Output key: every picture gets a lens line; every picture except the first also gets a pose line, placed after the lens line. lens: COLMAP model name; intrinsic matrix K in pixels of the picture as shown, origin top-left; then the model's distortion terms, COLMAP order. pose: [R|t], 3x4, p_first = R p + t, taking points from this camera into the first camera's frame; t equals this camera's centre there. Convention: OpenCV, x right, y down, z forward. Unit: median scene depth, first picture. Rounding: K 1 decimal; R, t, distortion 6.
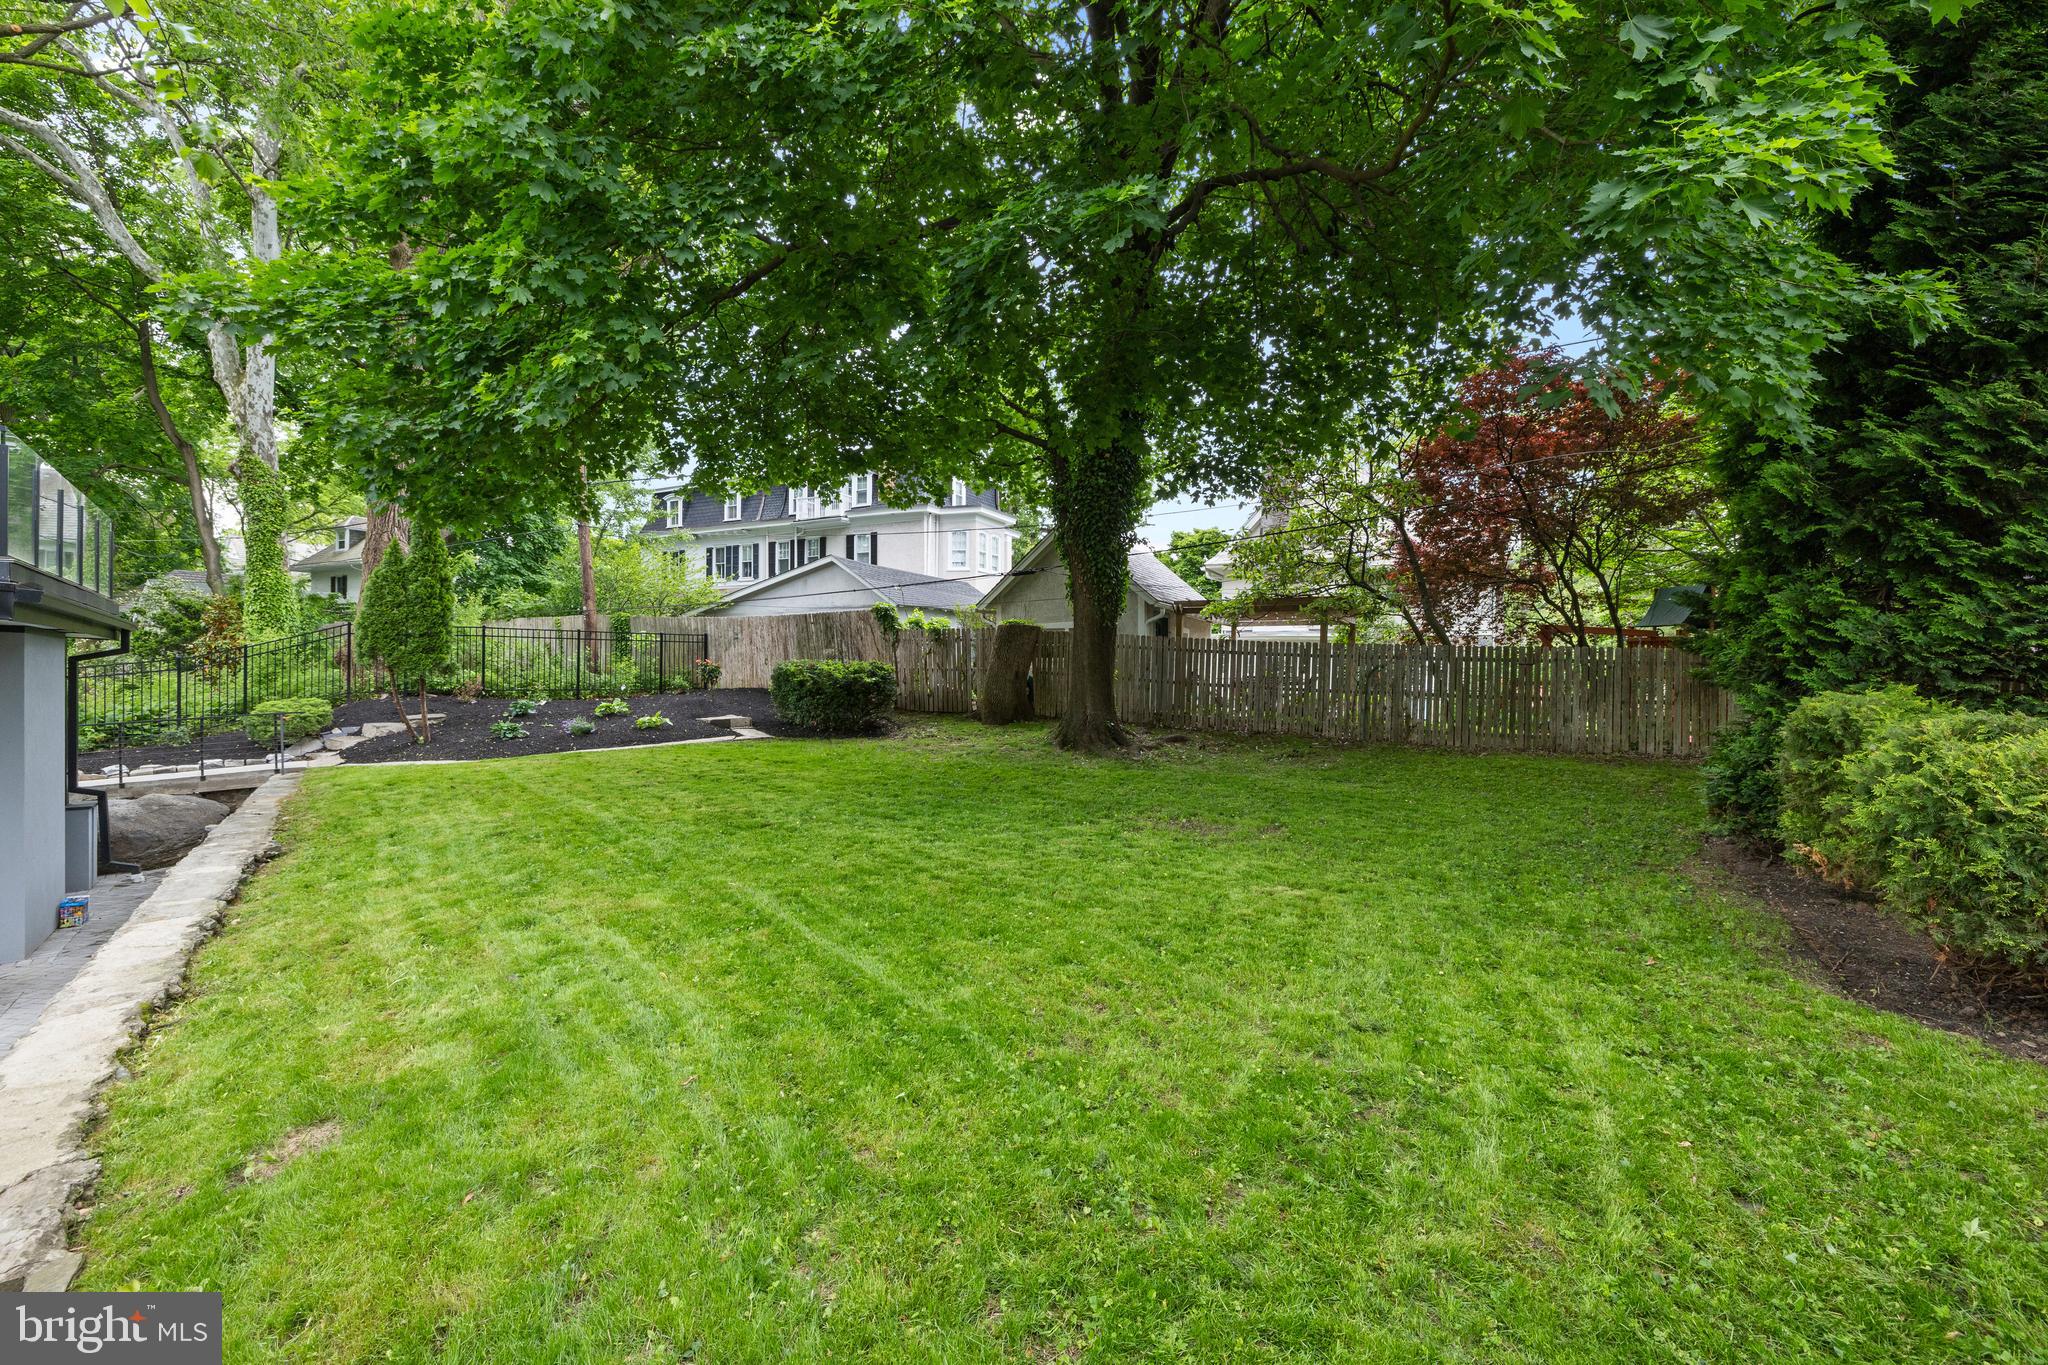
lens RADIAL K [[859.2, 0, 1007.0], [0, 859.2, 676.9], [0, 0, 1]] dist [-0.009364, 0.000133]
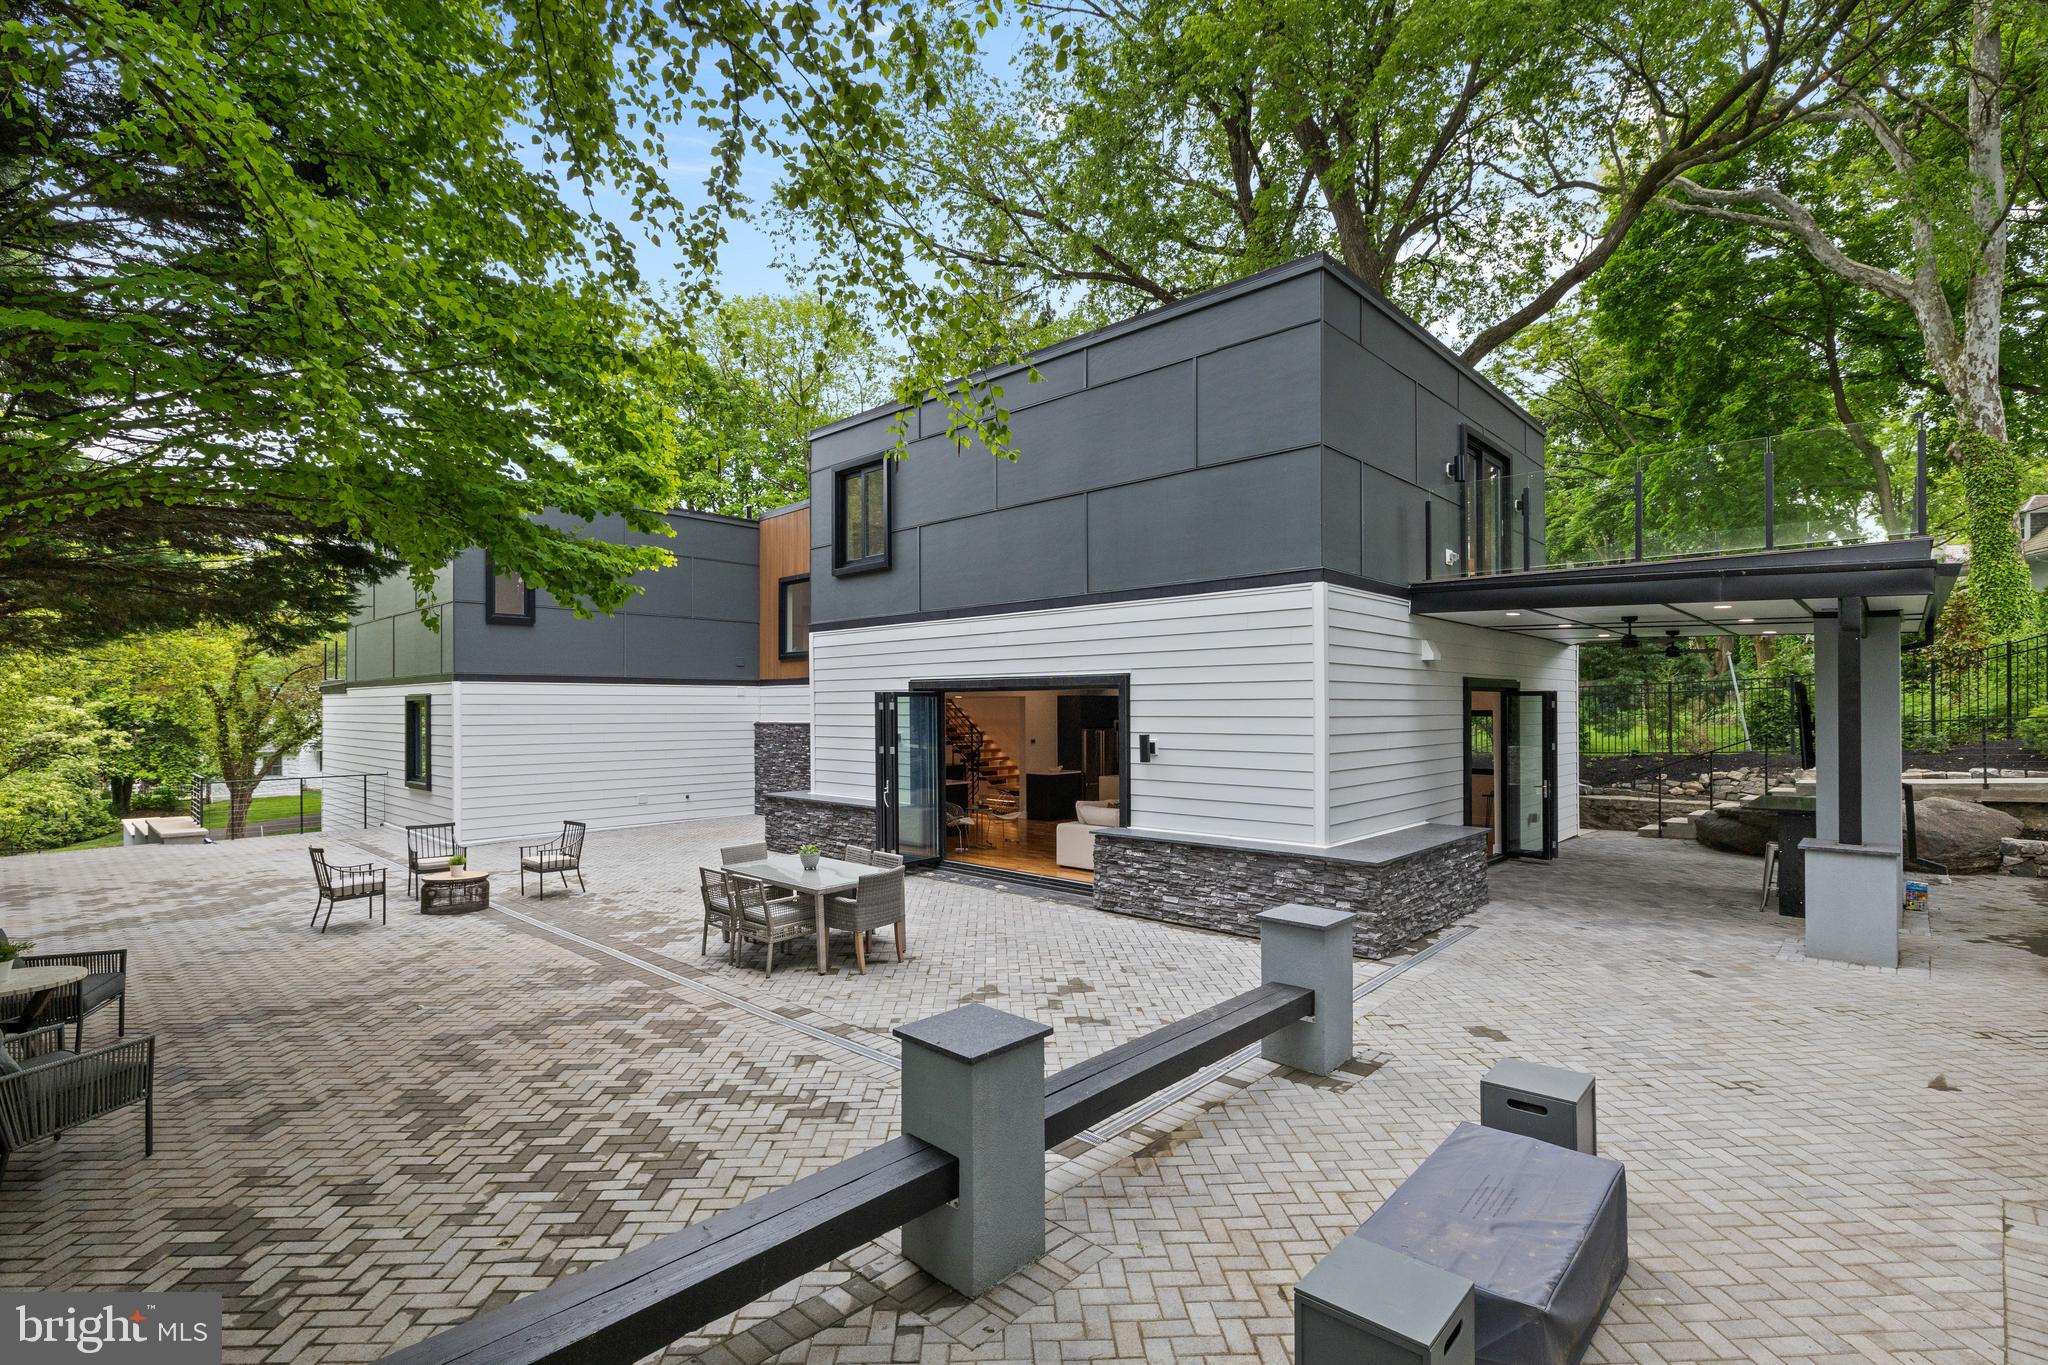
lens RADIAL K [[923.5, 0, 1015.9], [0, 923.5, 698.2], [0, 0, 1]] dist [-0.005377, 0.000564]
pose [[0.113167, -0.017008, -0.993430, -0.077467], [0.001606, 0.999855, -0.016935, 0.033266], [0.993575, 0.000321, 0.113178, -0.104937]]
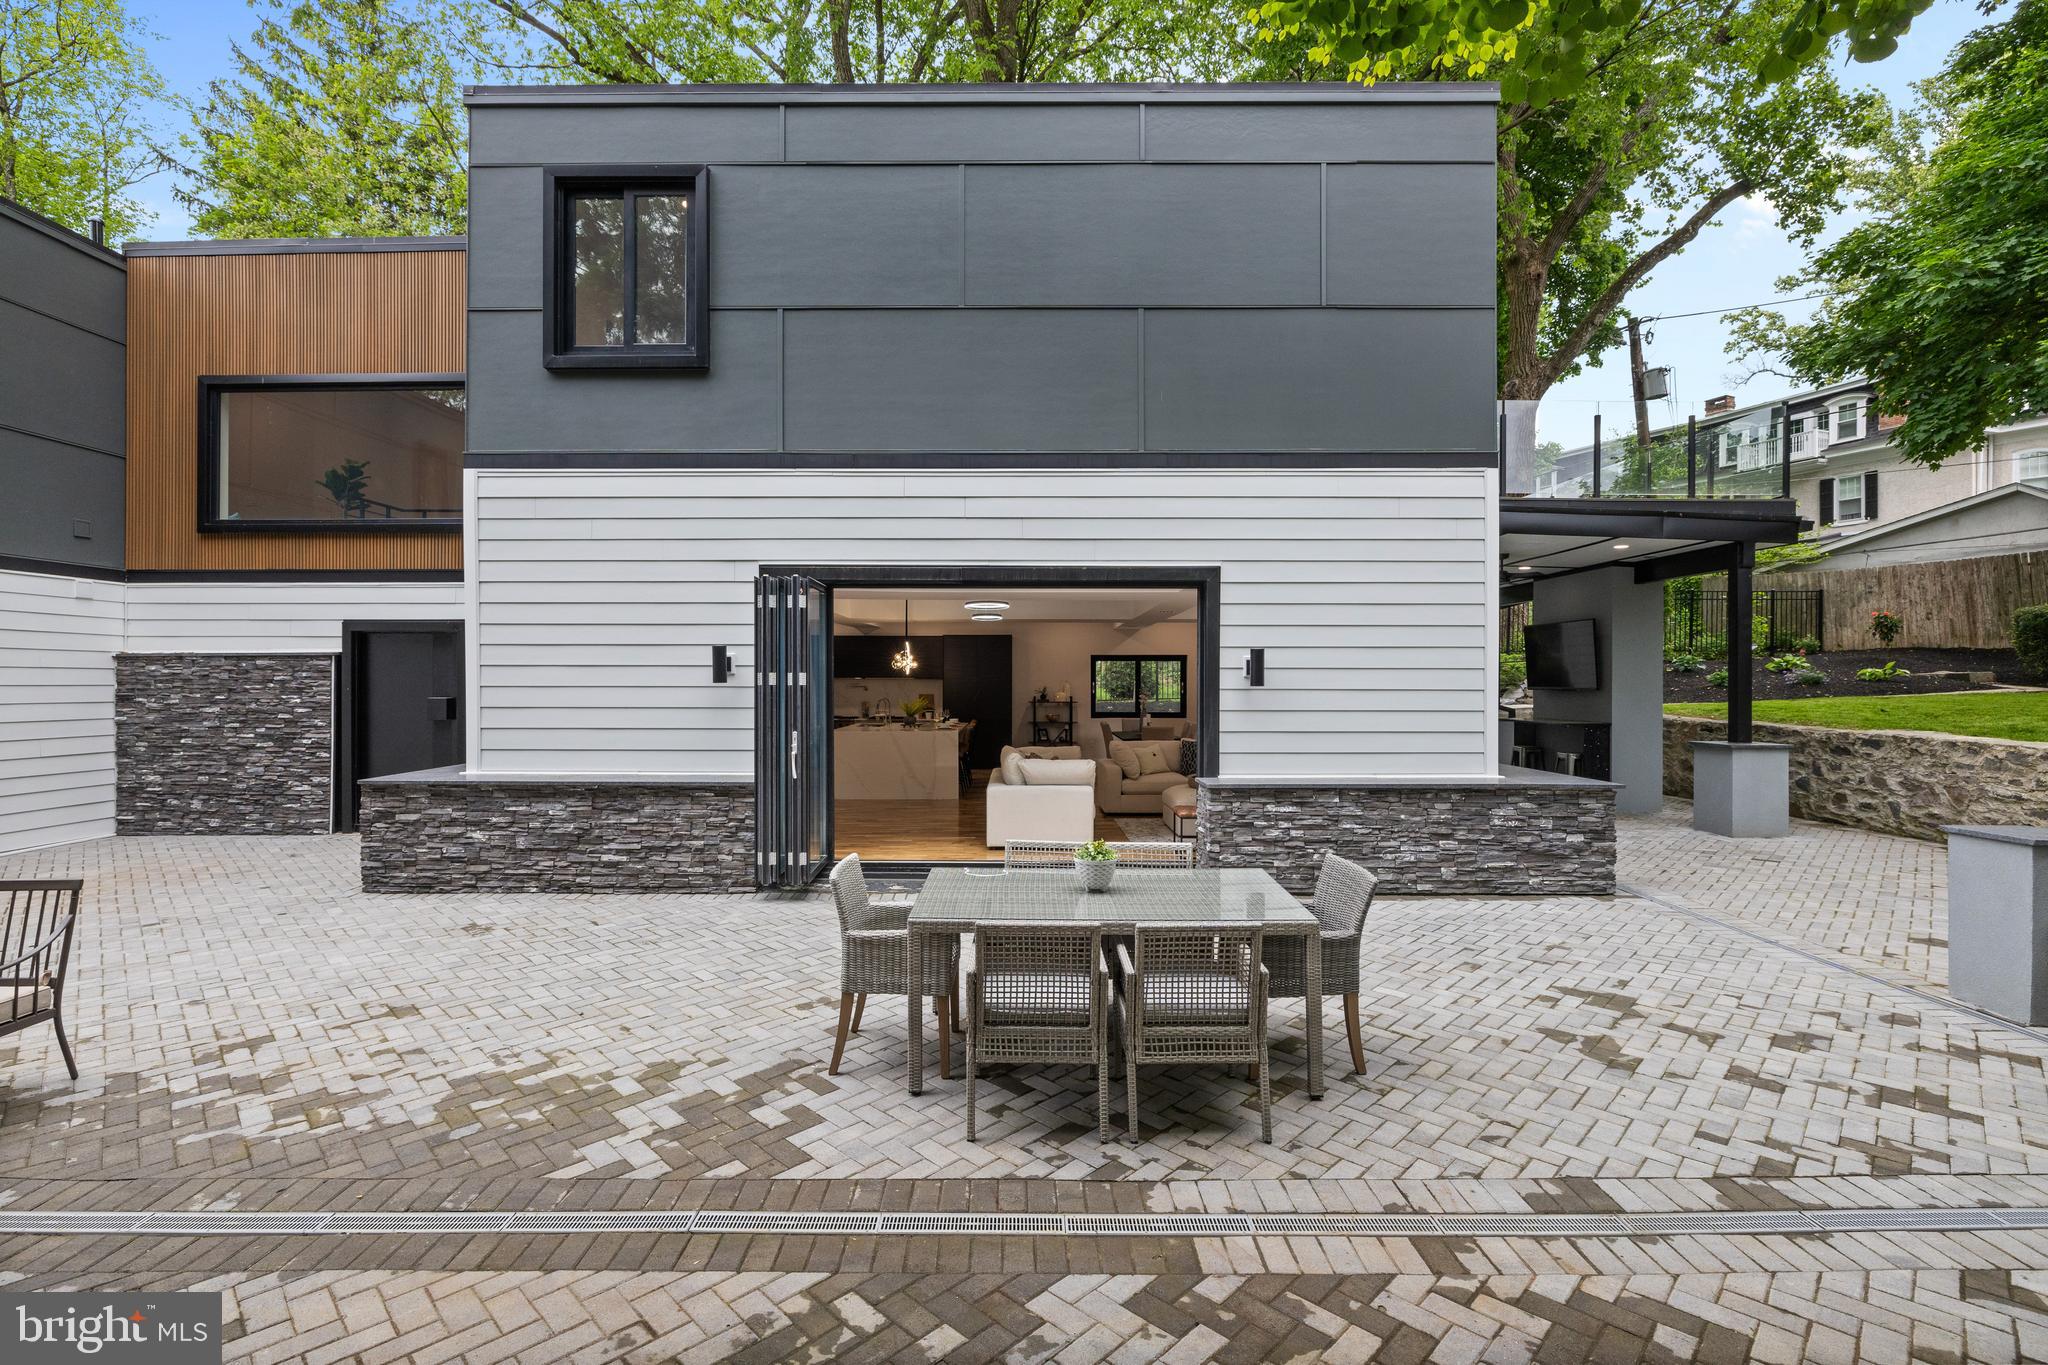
lens RADIAL K [[923.5, 0, 993.2], [0, 923.5, 678.6], [0, 0, 1]] dist [-0.005377, 0.000564]
pose [[0.752878, -0.006617, -0.658127, -0.513201], [0.000982, 0.999960, -0.008931, 0.068812], [0.658159, 0.006077, 0.752854, -0.403235]]
